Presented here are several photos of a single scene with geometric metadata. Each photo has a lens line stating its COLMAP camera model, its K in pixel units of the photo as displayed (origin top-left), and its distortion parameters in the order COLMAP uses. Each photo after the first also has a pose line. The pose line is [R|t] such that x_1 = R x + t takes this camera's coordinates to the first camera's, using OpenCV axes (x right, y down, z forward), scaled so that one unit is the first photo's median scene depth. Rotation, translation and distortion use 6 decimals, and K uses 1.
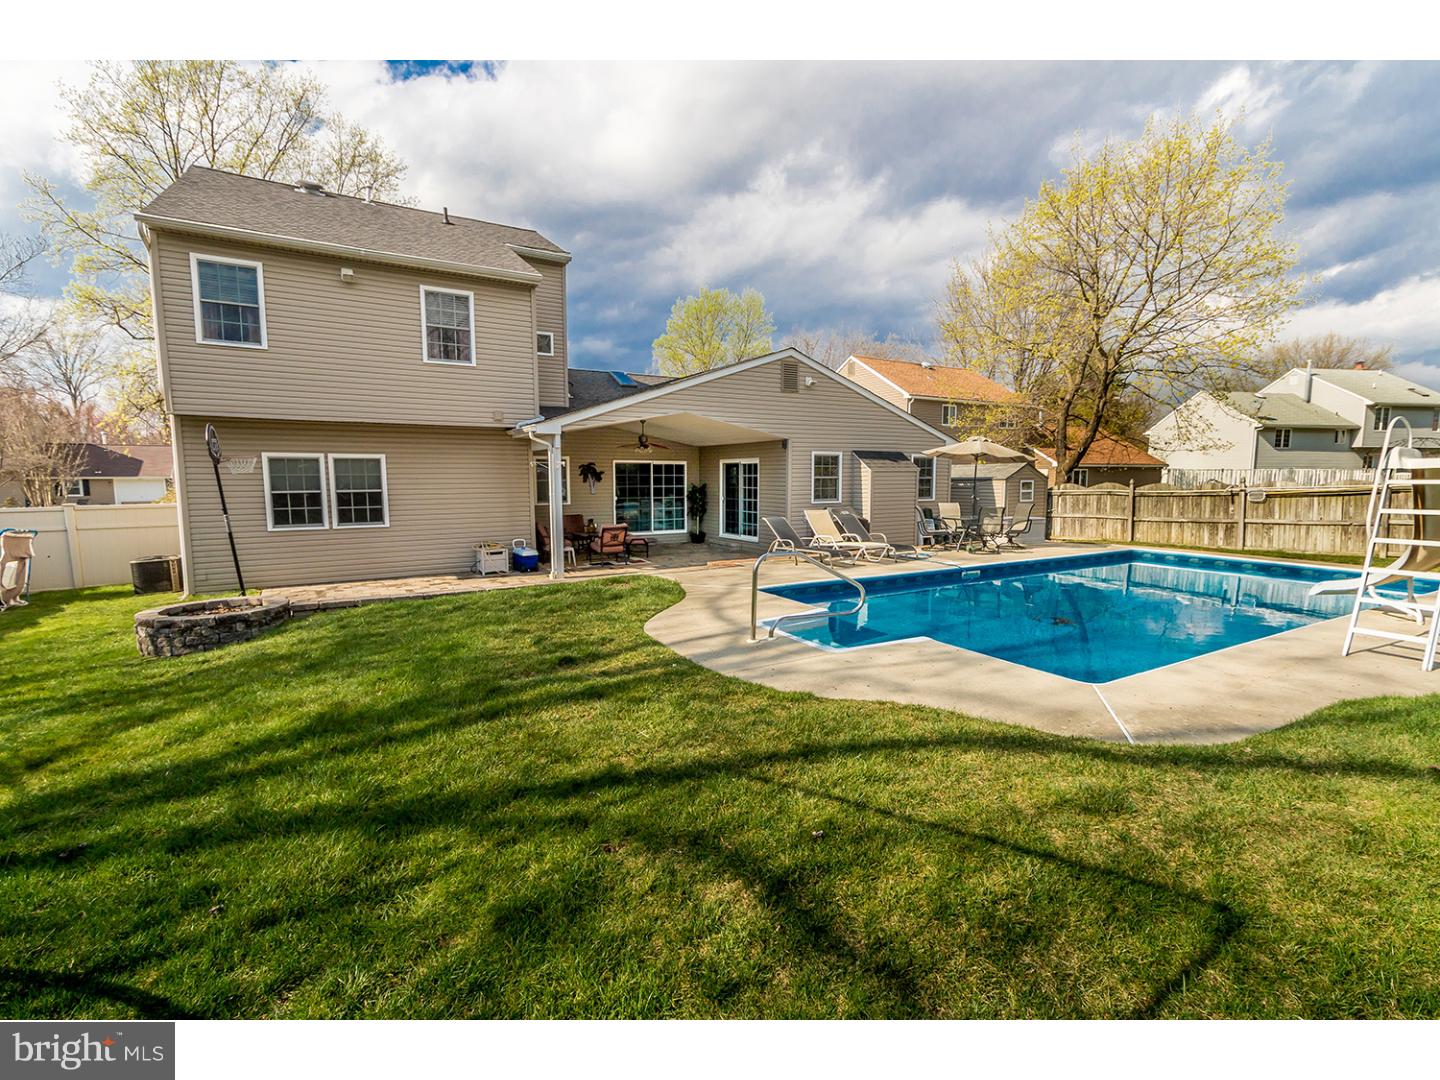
lens RADIAL K [[645.7, 0, 720.0], [0, 645.7, 540.0], [0, 0, 1]] dist [0.000197, -0.000599]
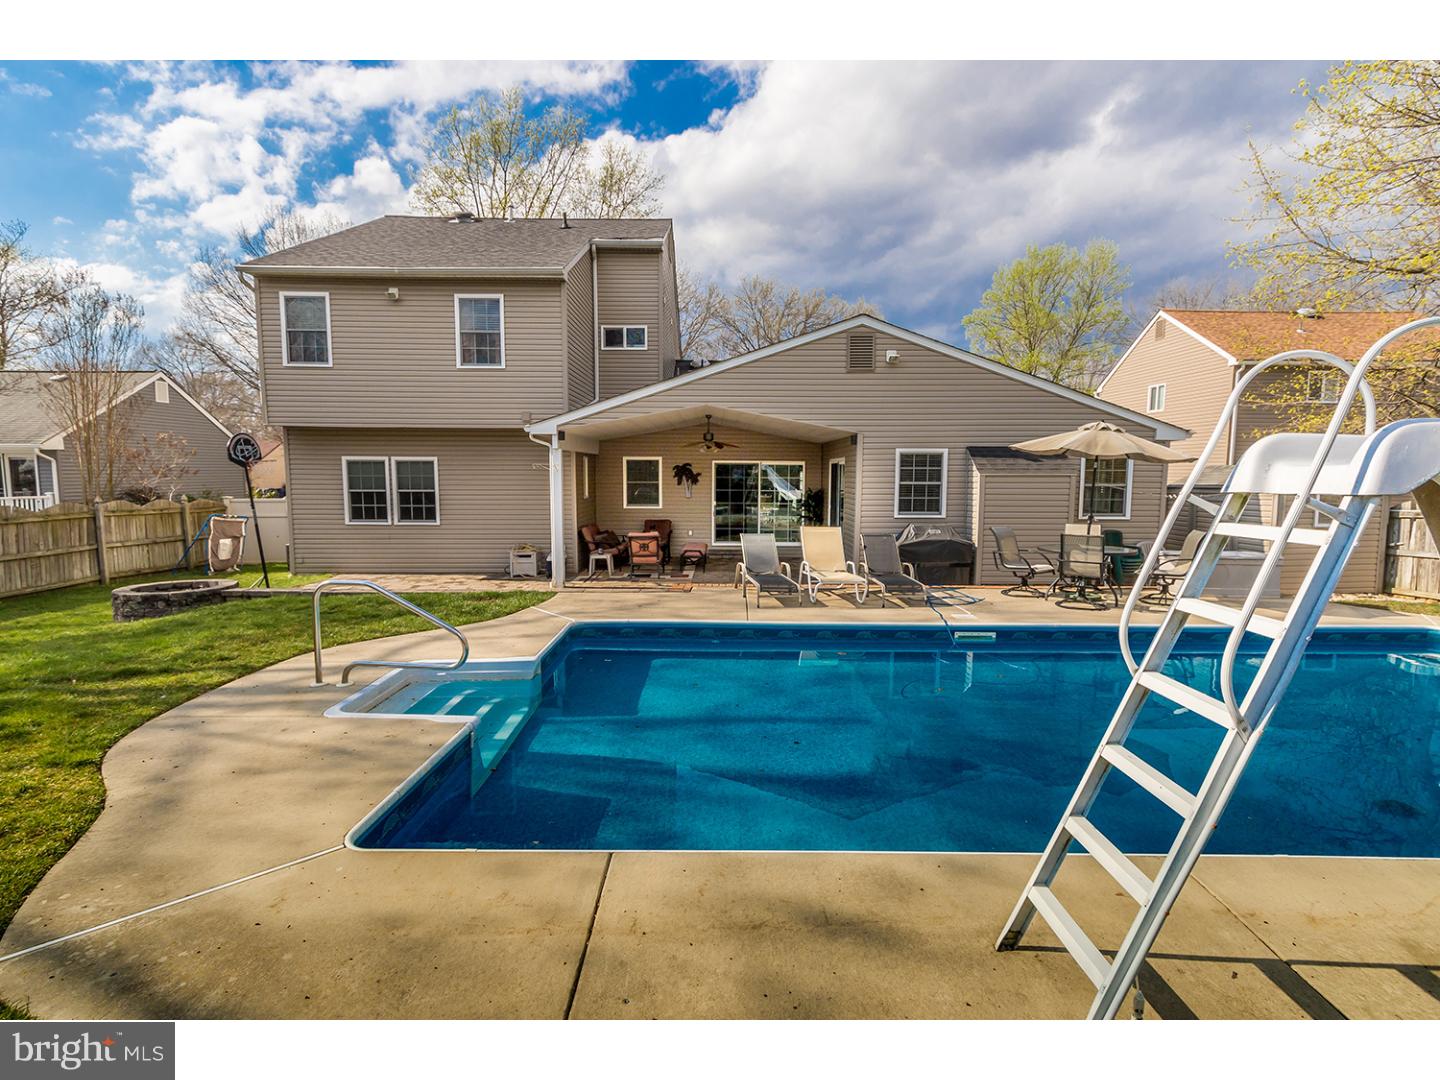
lens RADIAL K [[698.4, 0, 720.0], [0, 698.4, 540.0], [0, 0, 1]] dist [0.001647, 0.000498]
pose [[0.863299, 0.053454, -0.501854, 0.479820], [-0.056292, 0.998369, 0.009504, -0.033534], [0.501544, 0.020046, 0.864900, 0.243400]]
